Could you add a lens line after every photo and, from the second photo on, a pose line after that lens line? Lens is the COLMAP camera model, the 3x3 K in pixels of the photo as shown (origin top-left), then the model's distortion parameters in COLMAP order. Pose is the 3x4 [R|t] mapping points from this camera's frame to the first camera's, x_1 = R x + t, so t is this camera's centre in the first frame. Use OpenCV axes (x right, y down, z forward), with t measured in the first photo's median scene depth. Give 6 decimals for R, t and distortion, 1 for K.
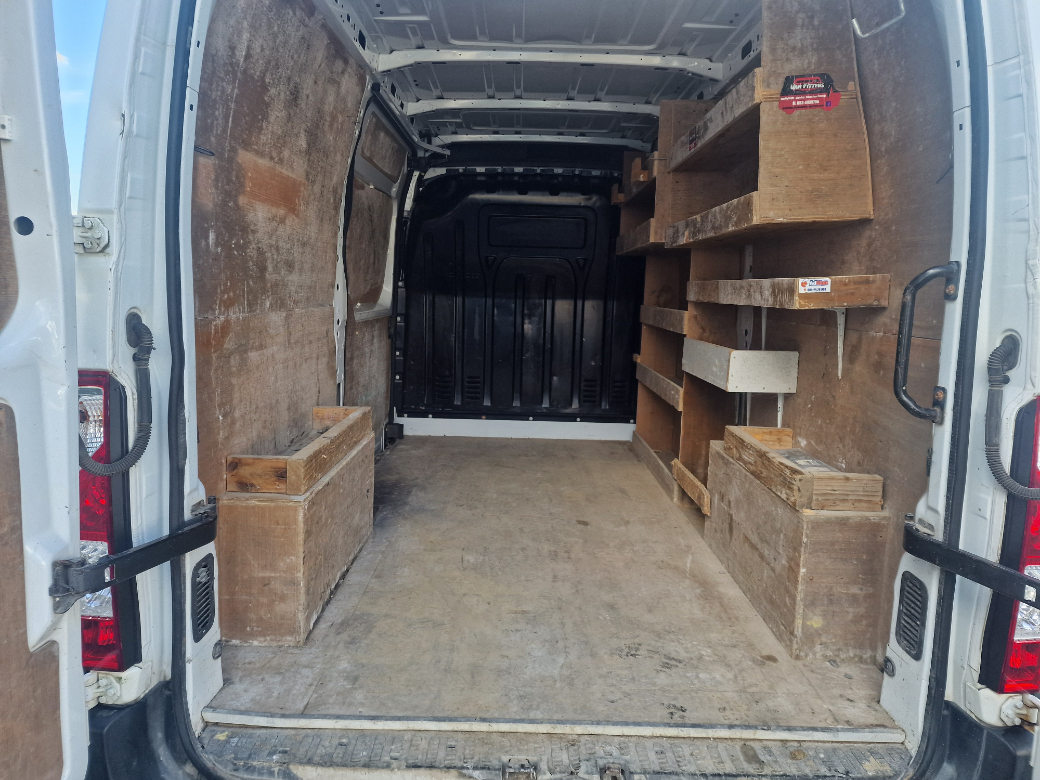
lens RADIAL K [[673.9, 0, 516.0], [0, 673.9, 385.5], [0, 0, 1]] dist [0.024218, -0.033605]
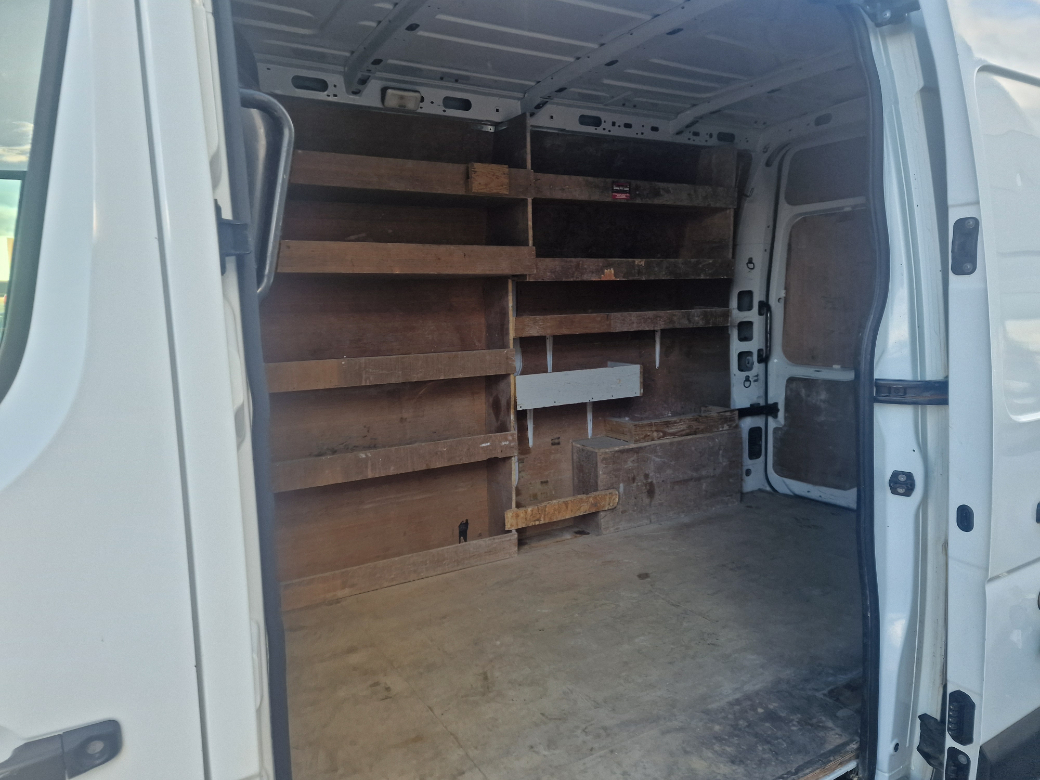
lens RADIAL K [[673.9, 0, 516.0], [0, 673.9, 385.5], [0, 0, 1]] dist [0.024218, -0.033605]
pose [[-0.483466, -0.131812, 0.865382, -0.583821], [0.129645, 0.966913, 0.219706, -0.276382], [-0.865709, 0.218413, -0.450381, 1.506892]]
